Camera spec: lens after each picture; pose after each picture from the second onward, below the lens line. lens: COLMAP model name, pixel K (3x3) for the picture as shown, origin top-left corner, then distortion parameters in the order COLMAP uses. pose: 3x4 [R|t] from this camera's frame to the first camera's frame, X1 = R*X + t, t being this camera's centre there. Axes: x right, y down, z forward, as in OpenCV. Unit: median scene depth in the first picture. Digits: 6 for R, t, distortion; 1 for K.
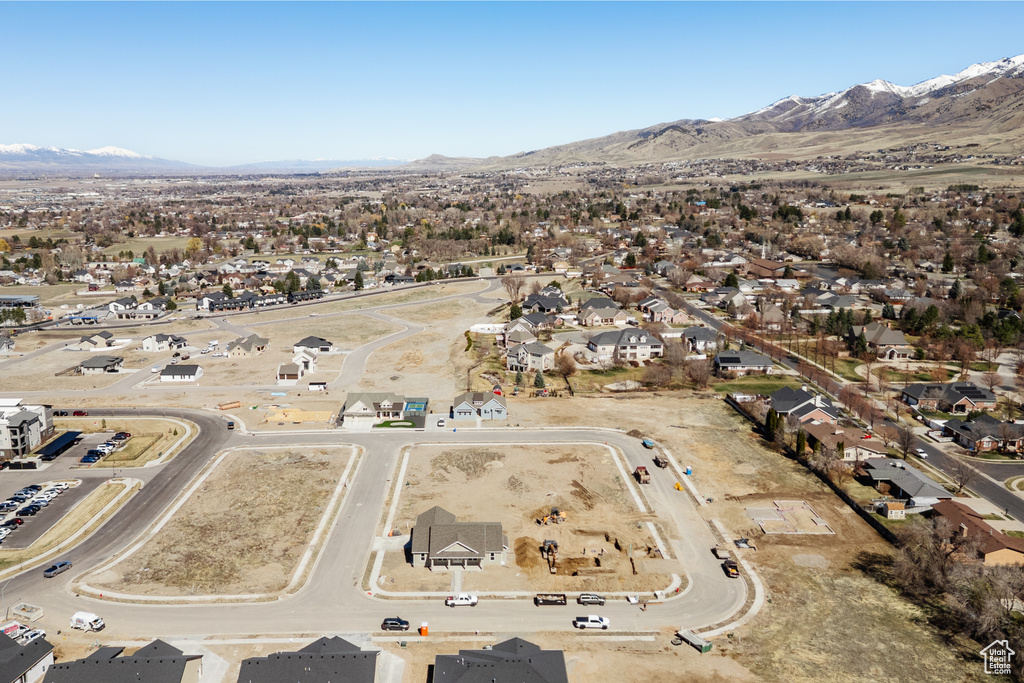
lens RADIAL K [[846.5, 0, 512.0], [0, 846.5, 342.2], [0, 0, 1]] dist [0.058359, -0.032417]
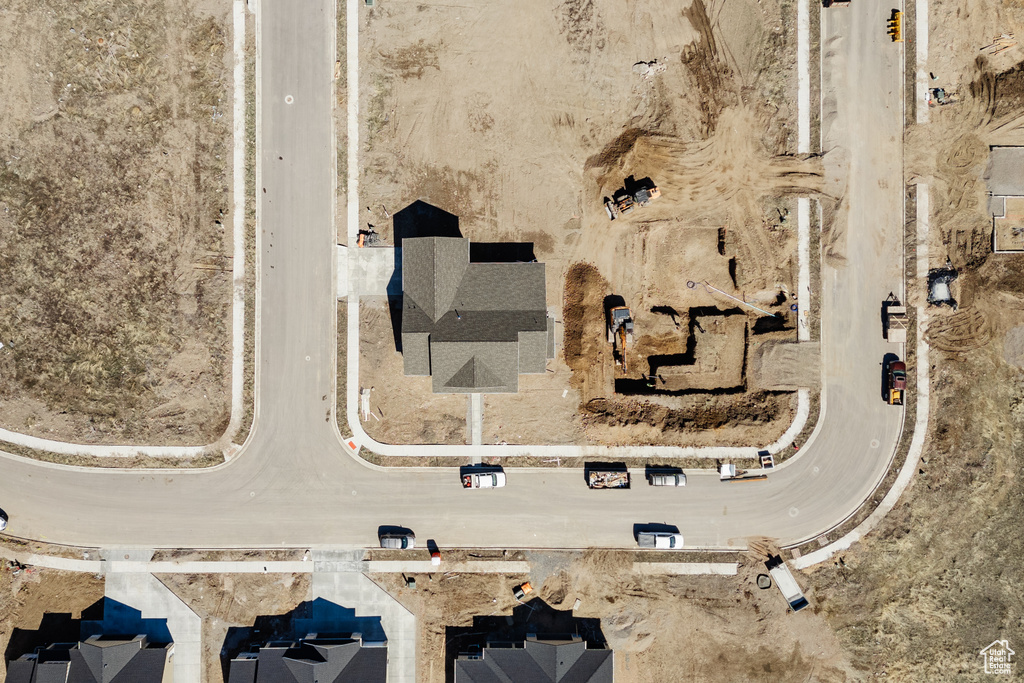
lens RADIAL K [[846.5, 0, 511.1], [0, 846.5, 342.0], [0, 0, 1]] dist [0.058359, -0.032417]
pose [[0.999503, -0.004878, -0.031144, -0.014332], [0.003489, 0.999004, -0.044493, 0.251528], [0.031330, 0.044362, 0.998524, 0.314291]]
